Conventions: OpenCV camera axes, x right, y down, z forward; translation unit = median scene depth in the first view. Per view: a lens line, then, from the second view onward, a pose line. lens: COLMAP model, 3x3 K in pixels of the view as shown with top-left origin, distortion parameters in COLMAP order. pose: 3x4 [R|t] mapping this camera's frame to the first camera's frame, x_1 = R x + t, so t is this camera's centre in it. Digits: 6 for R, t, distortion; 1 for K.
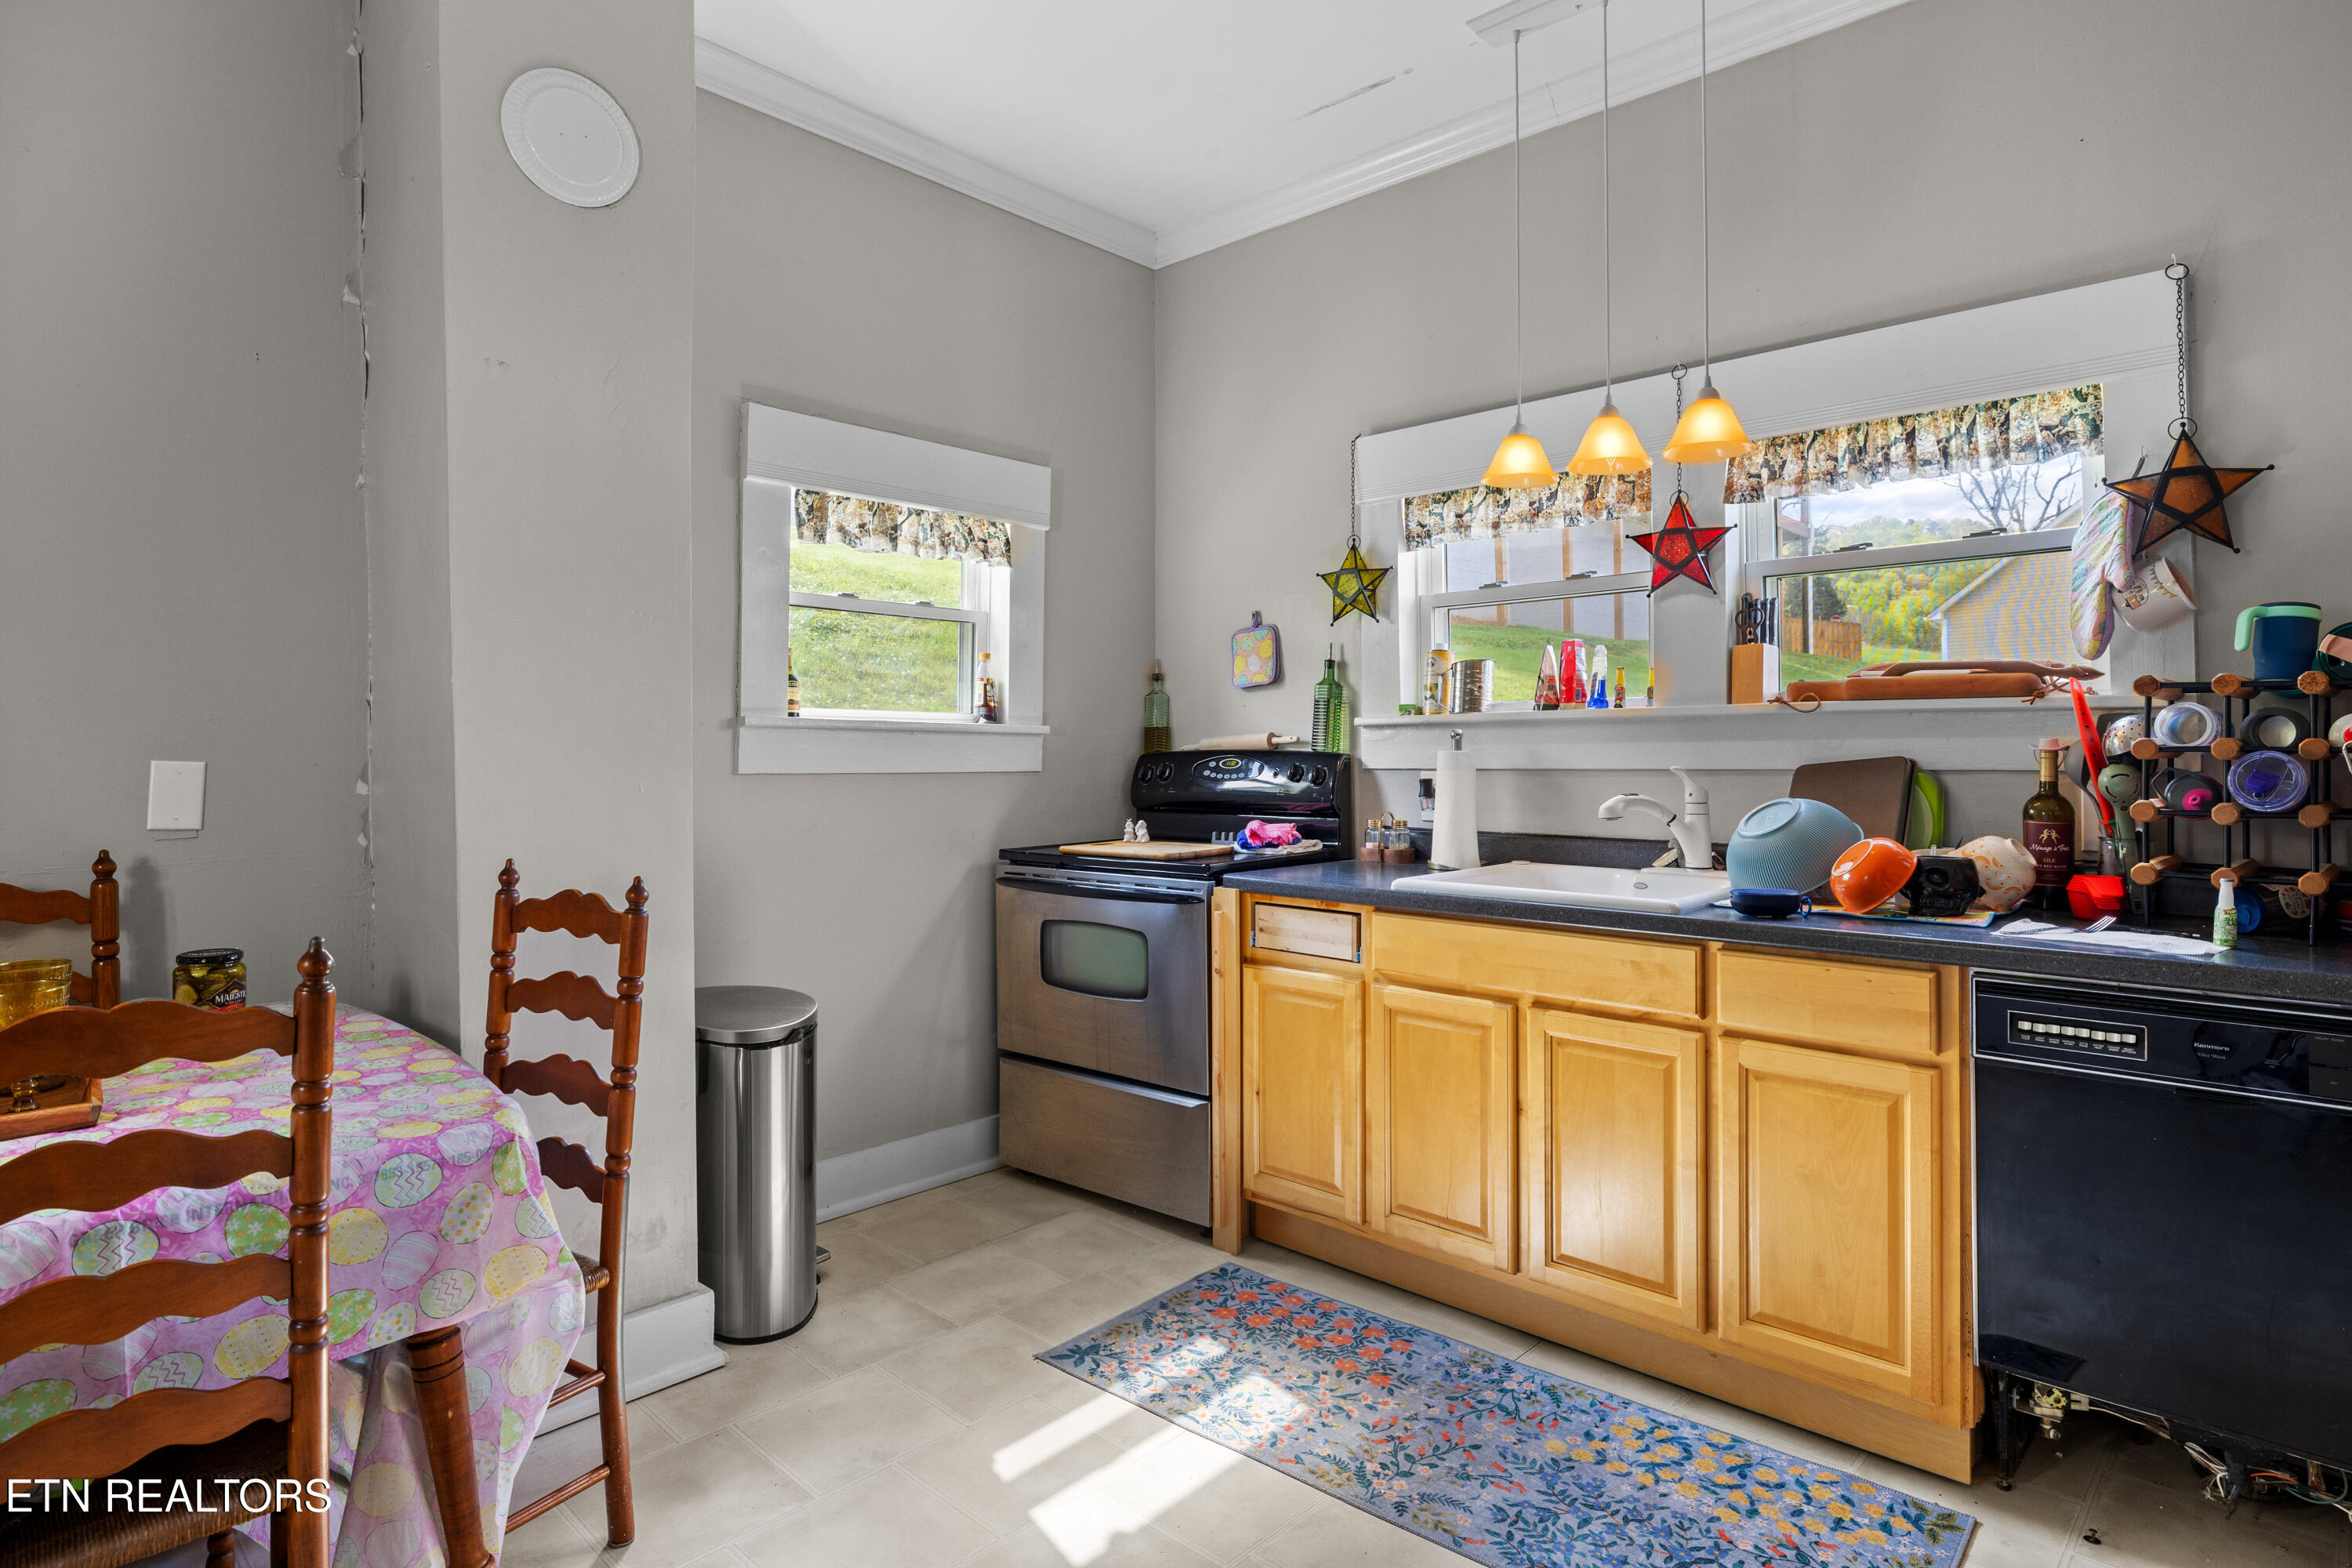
lens RADIAL K [[1277.2, 0, 1171.2], [0, 1277.2, 733.9], [0, 0, 1]] dist [-0.005678, 0.000612]
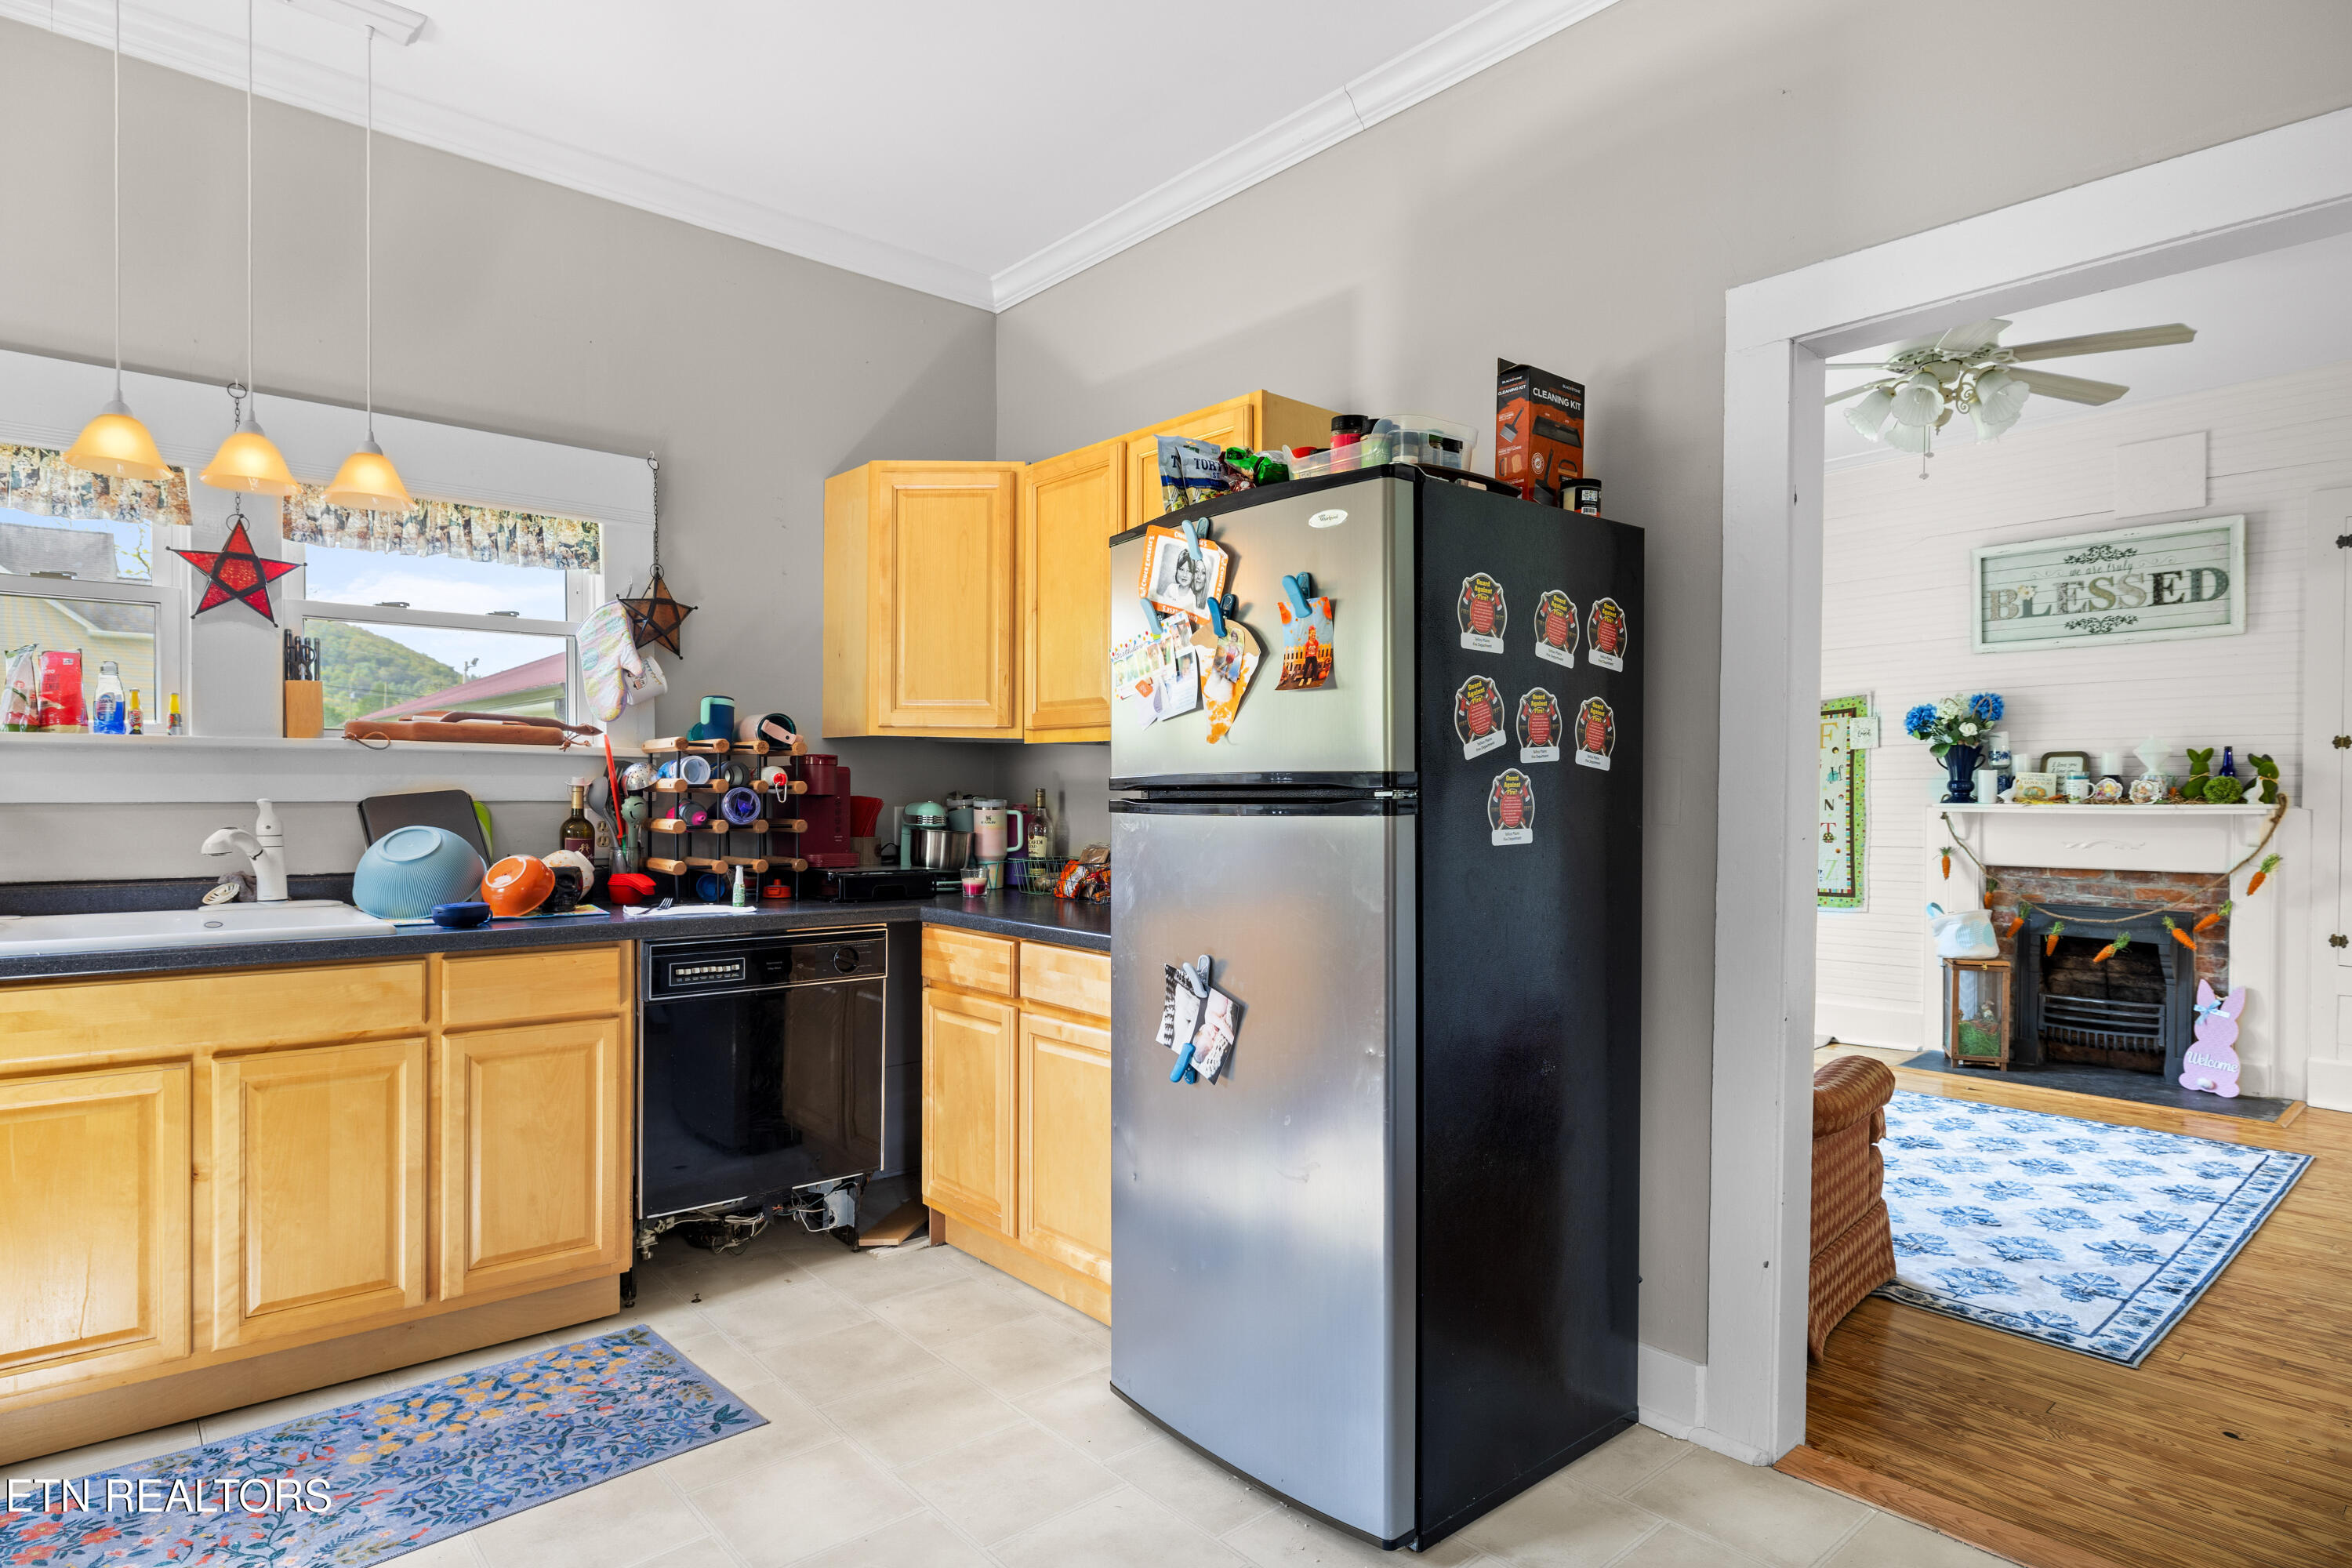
lens RADIAL K [[1277.2, 0, 1183.1], [0, 1277.2, 806.5], [0, 0, 1]] dist [-0.005678, 0.000612]
pose [[0.084478, -0.006866, 0.996402, -0.552634], [-0.019225, 0.999779, 0.008519, 0.009630], [-0.996240, -0.019875, 0.084327, 0.218036]]
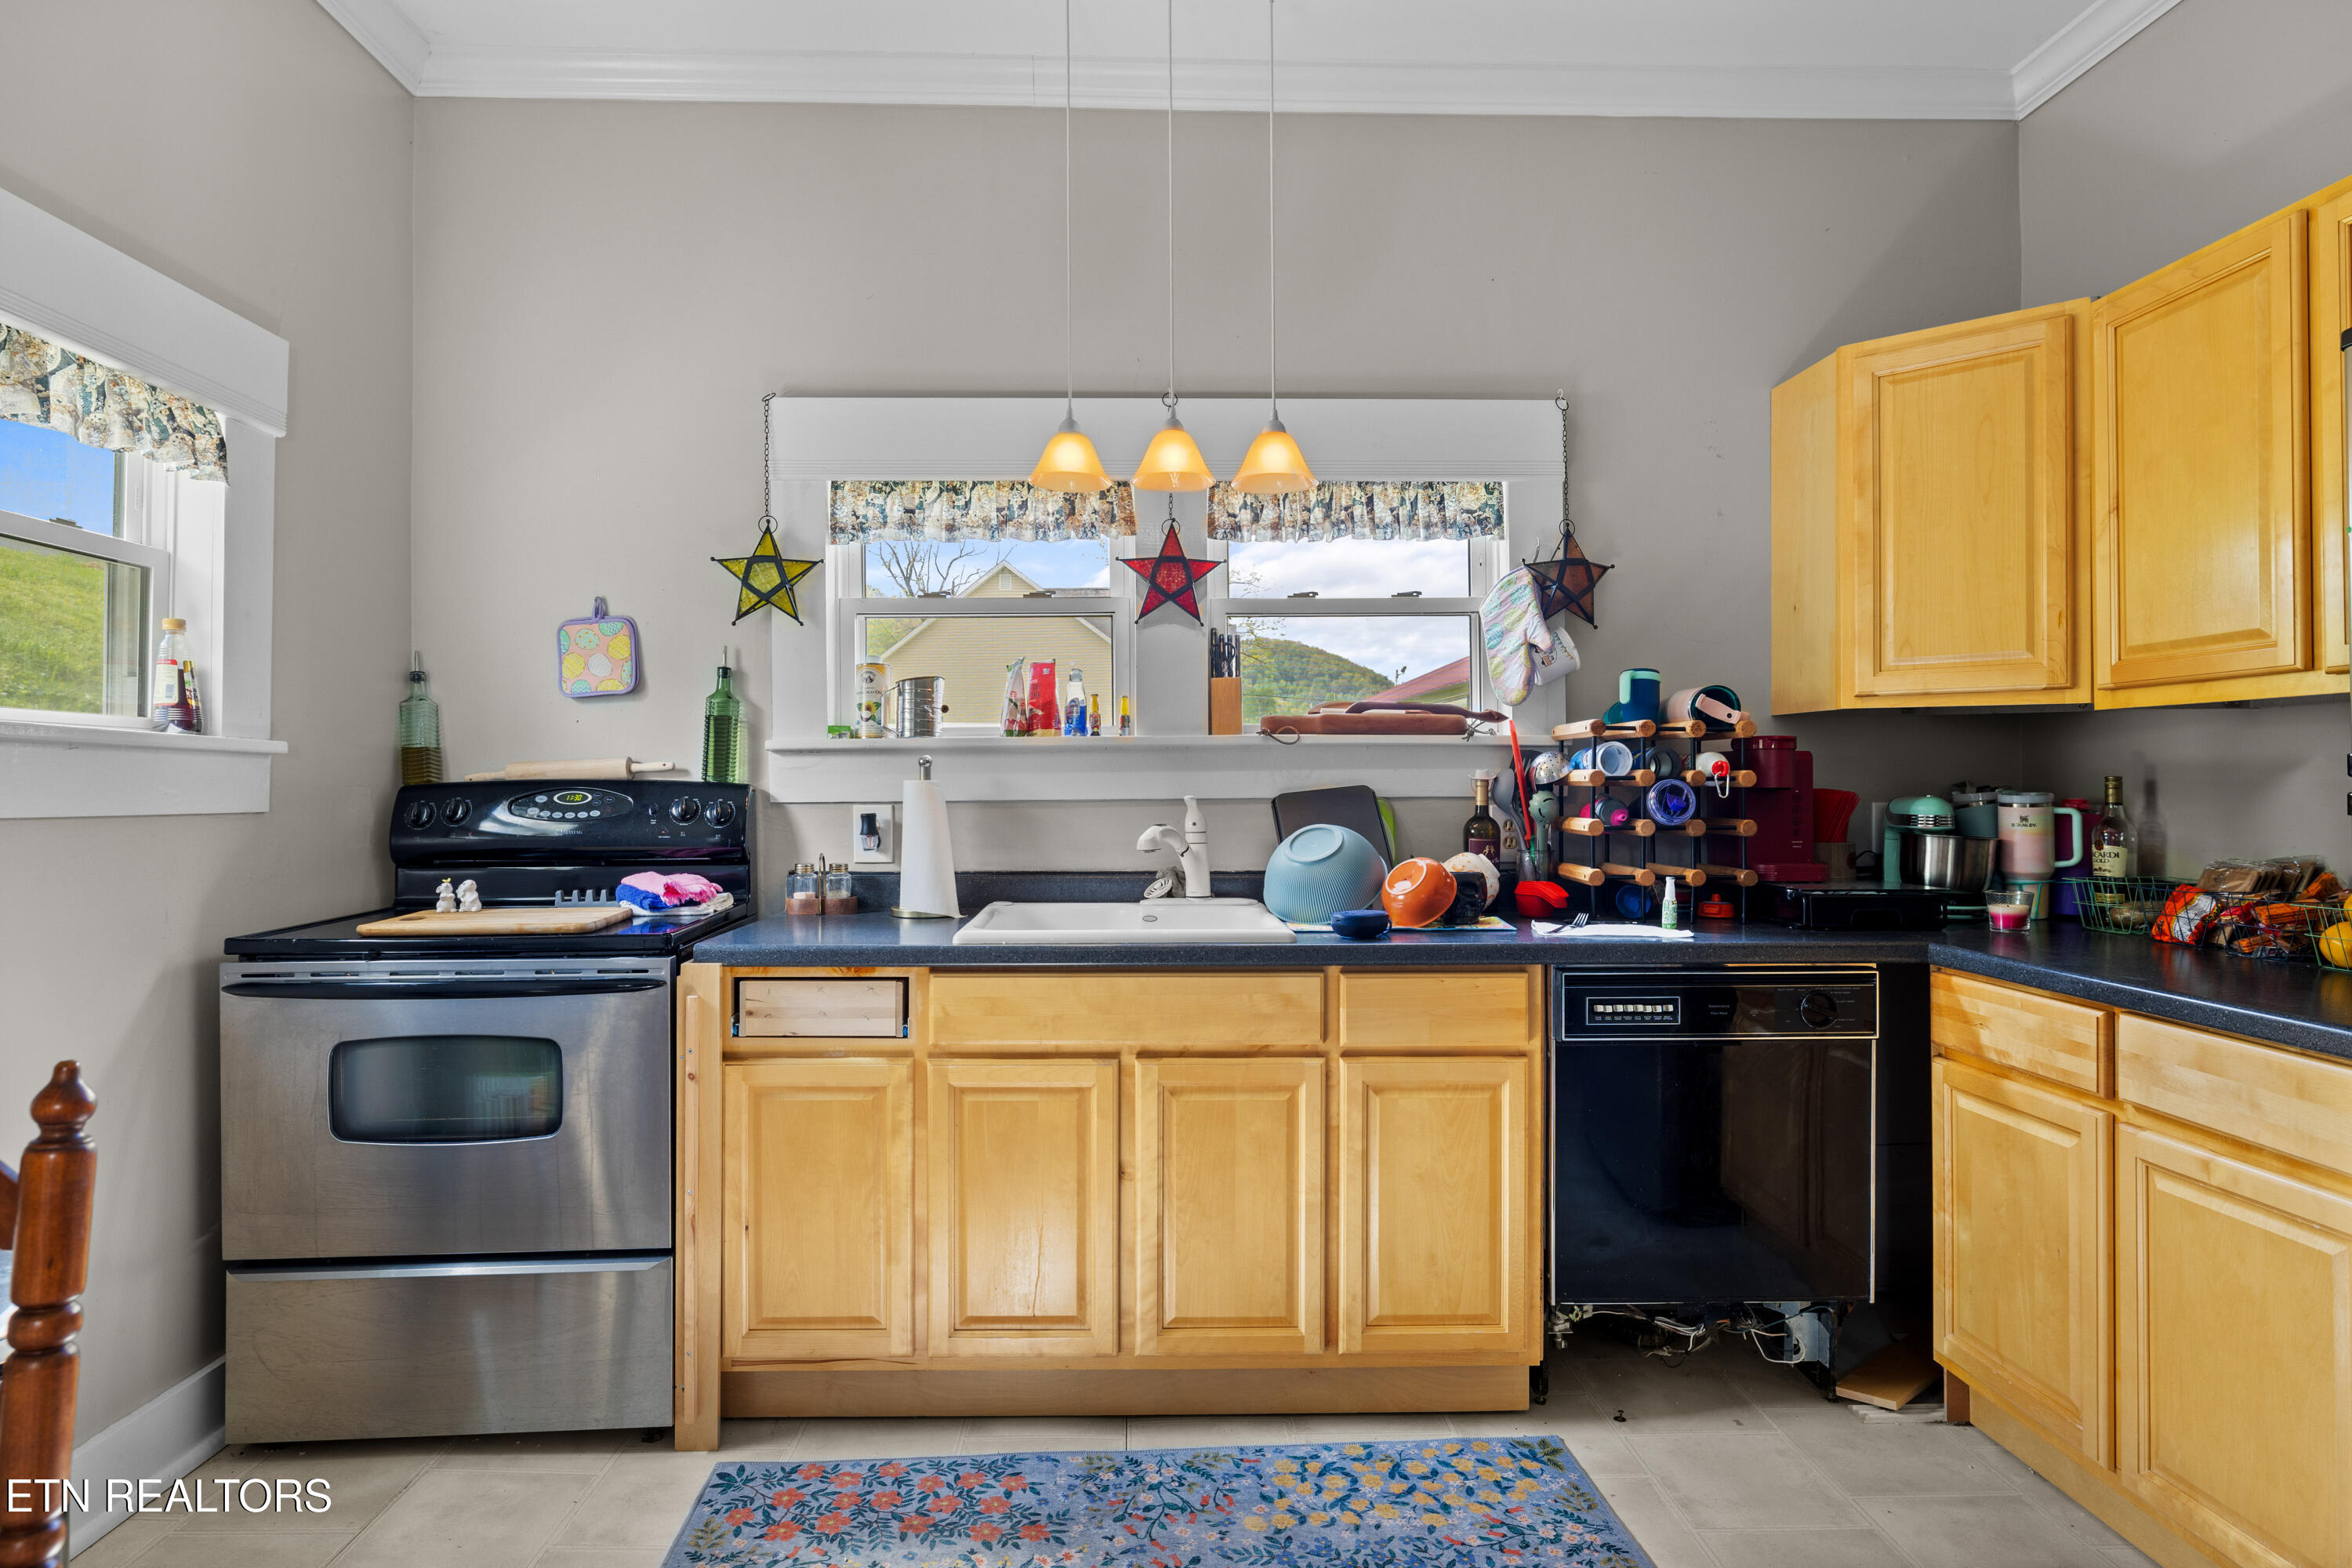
lens RADIAL K [[1277.2, 0, 1161.3], [0, 1277.2, 781.1], [0, 0, 1]] dist [-0.005678, 0.000612]
pose [[0.703857, 0.003282, 0.710334, -0.342601], [-0.008296, 0.999959, 0.003601, 0.011062], [-0.710293, -0.008427, 0.703855, 0.331087]]
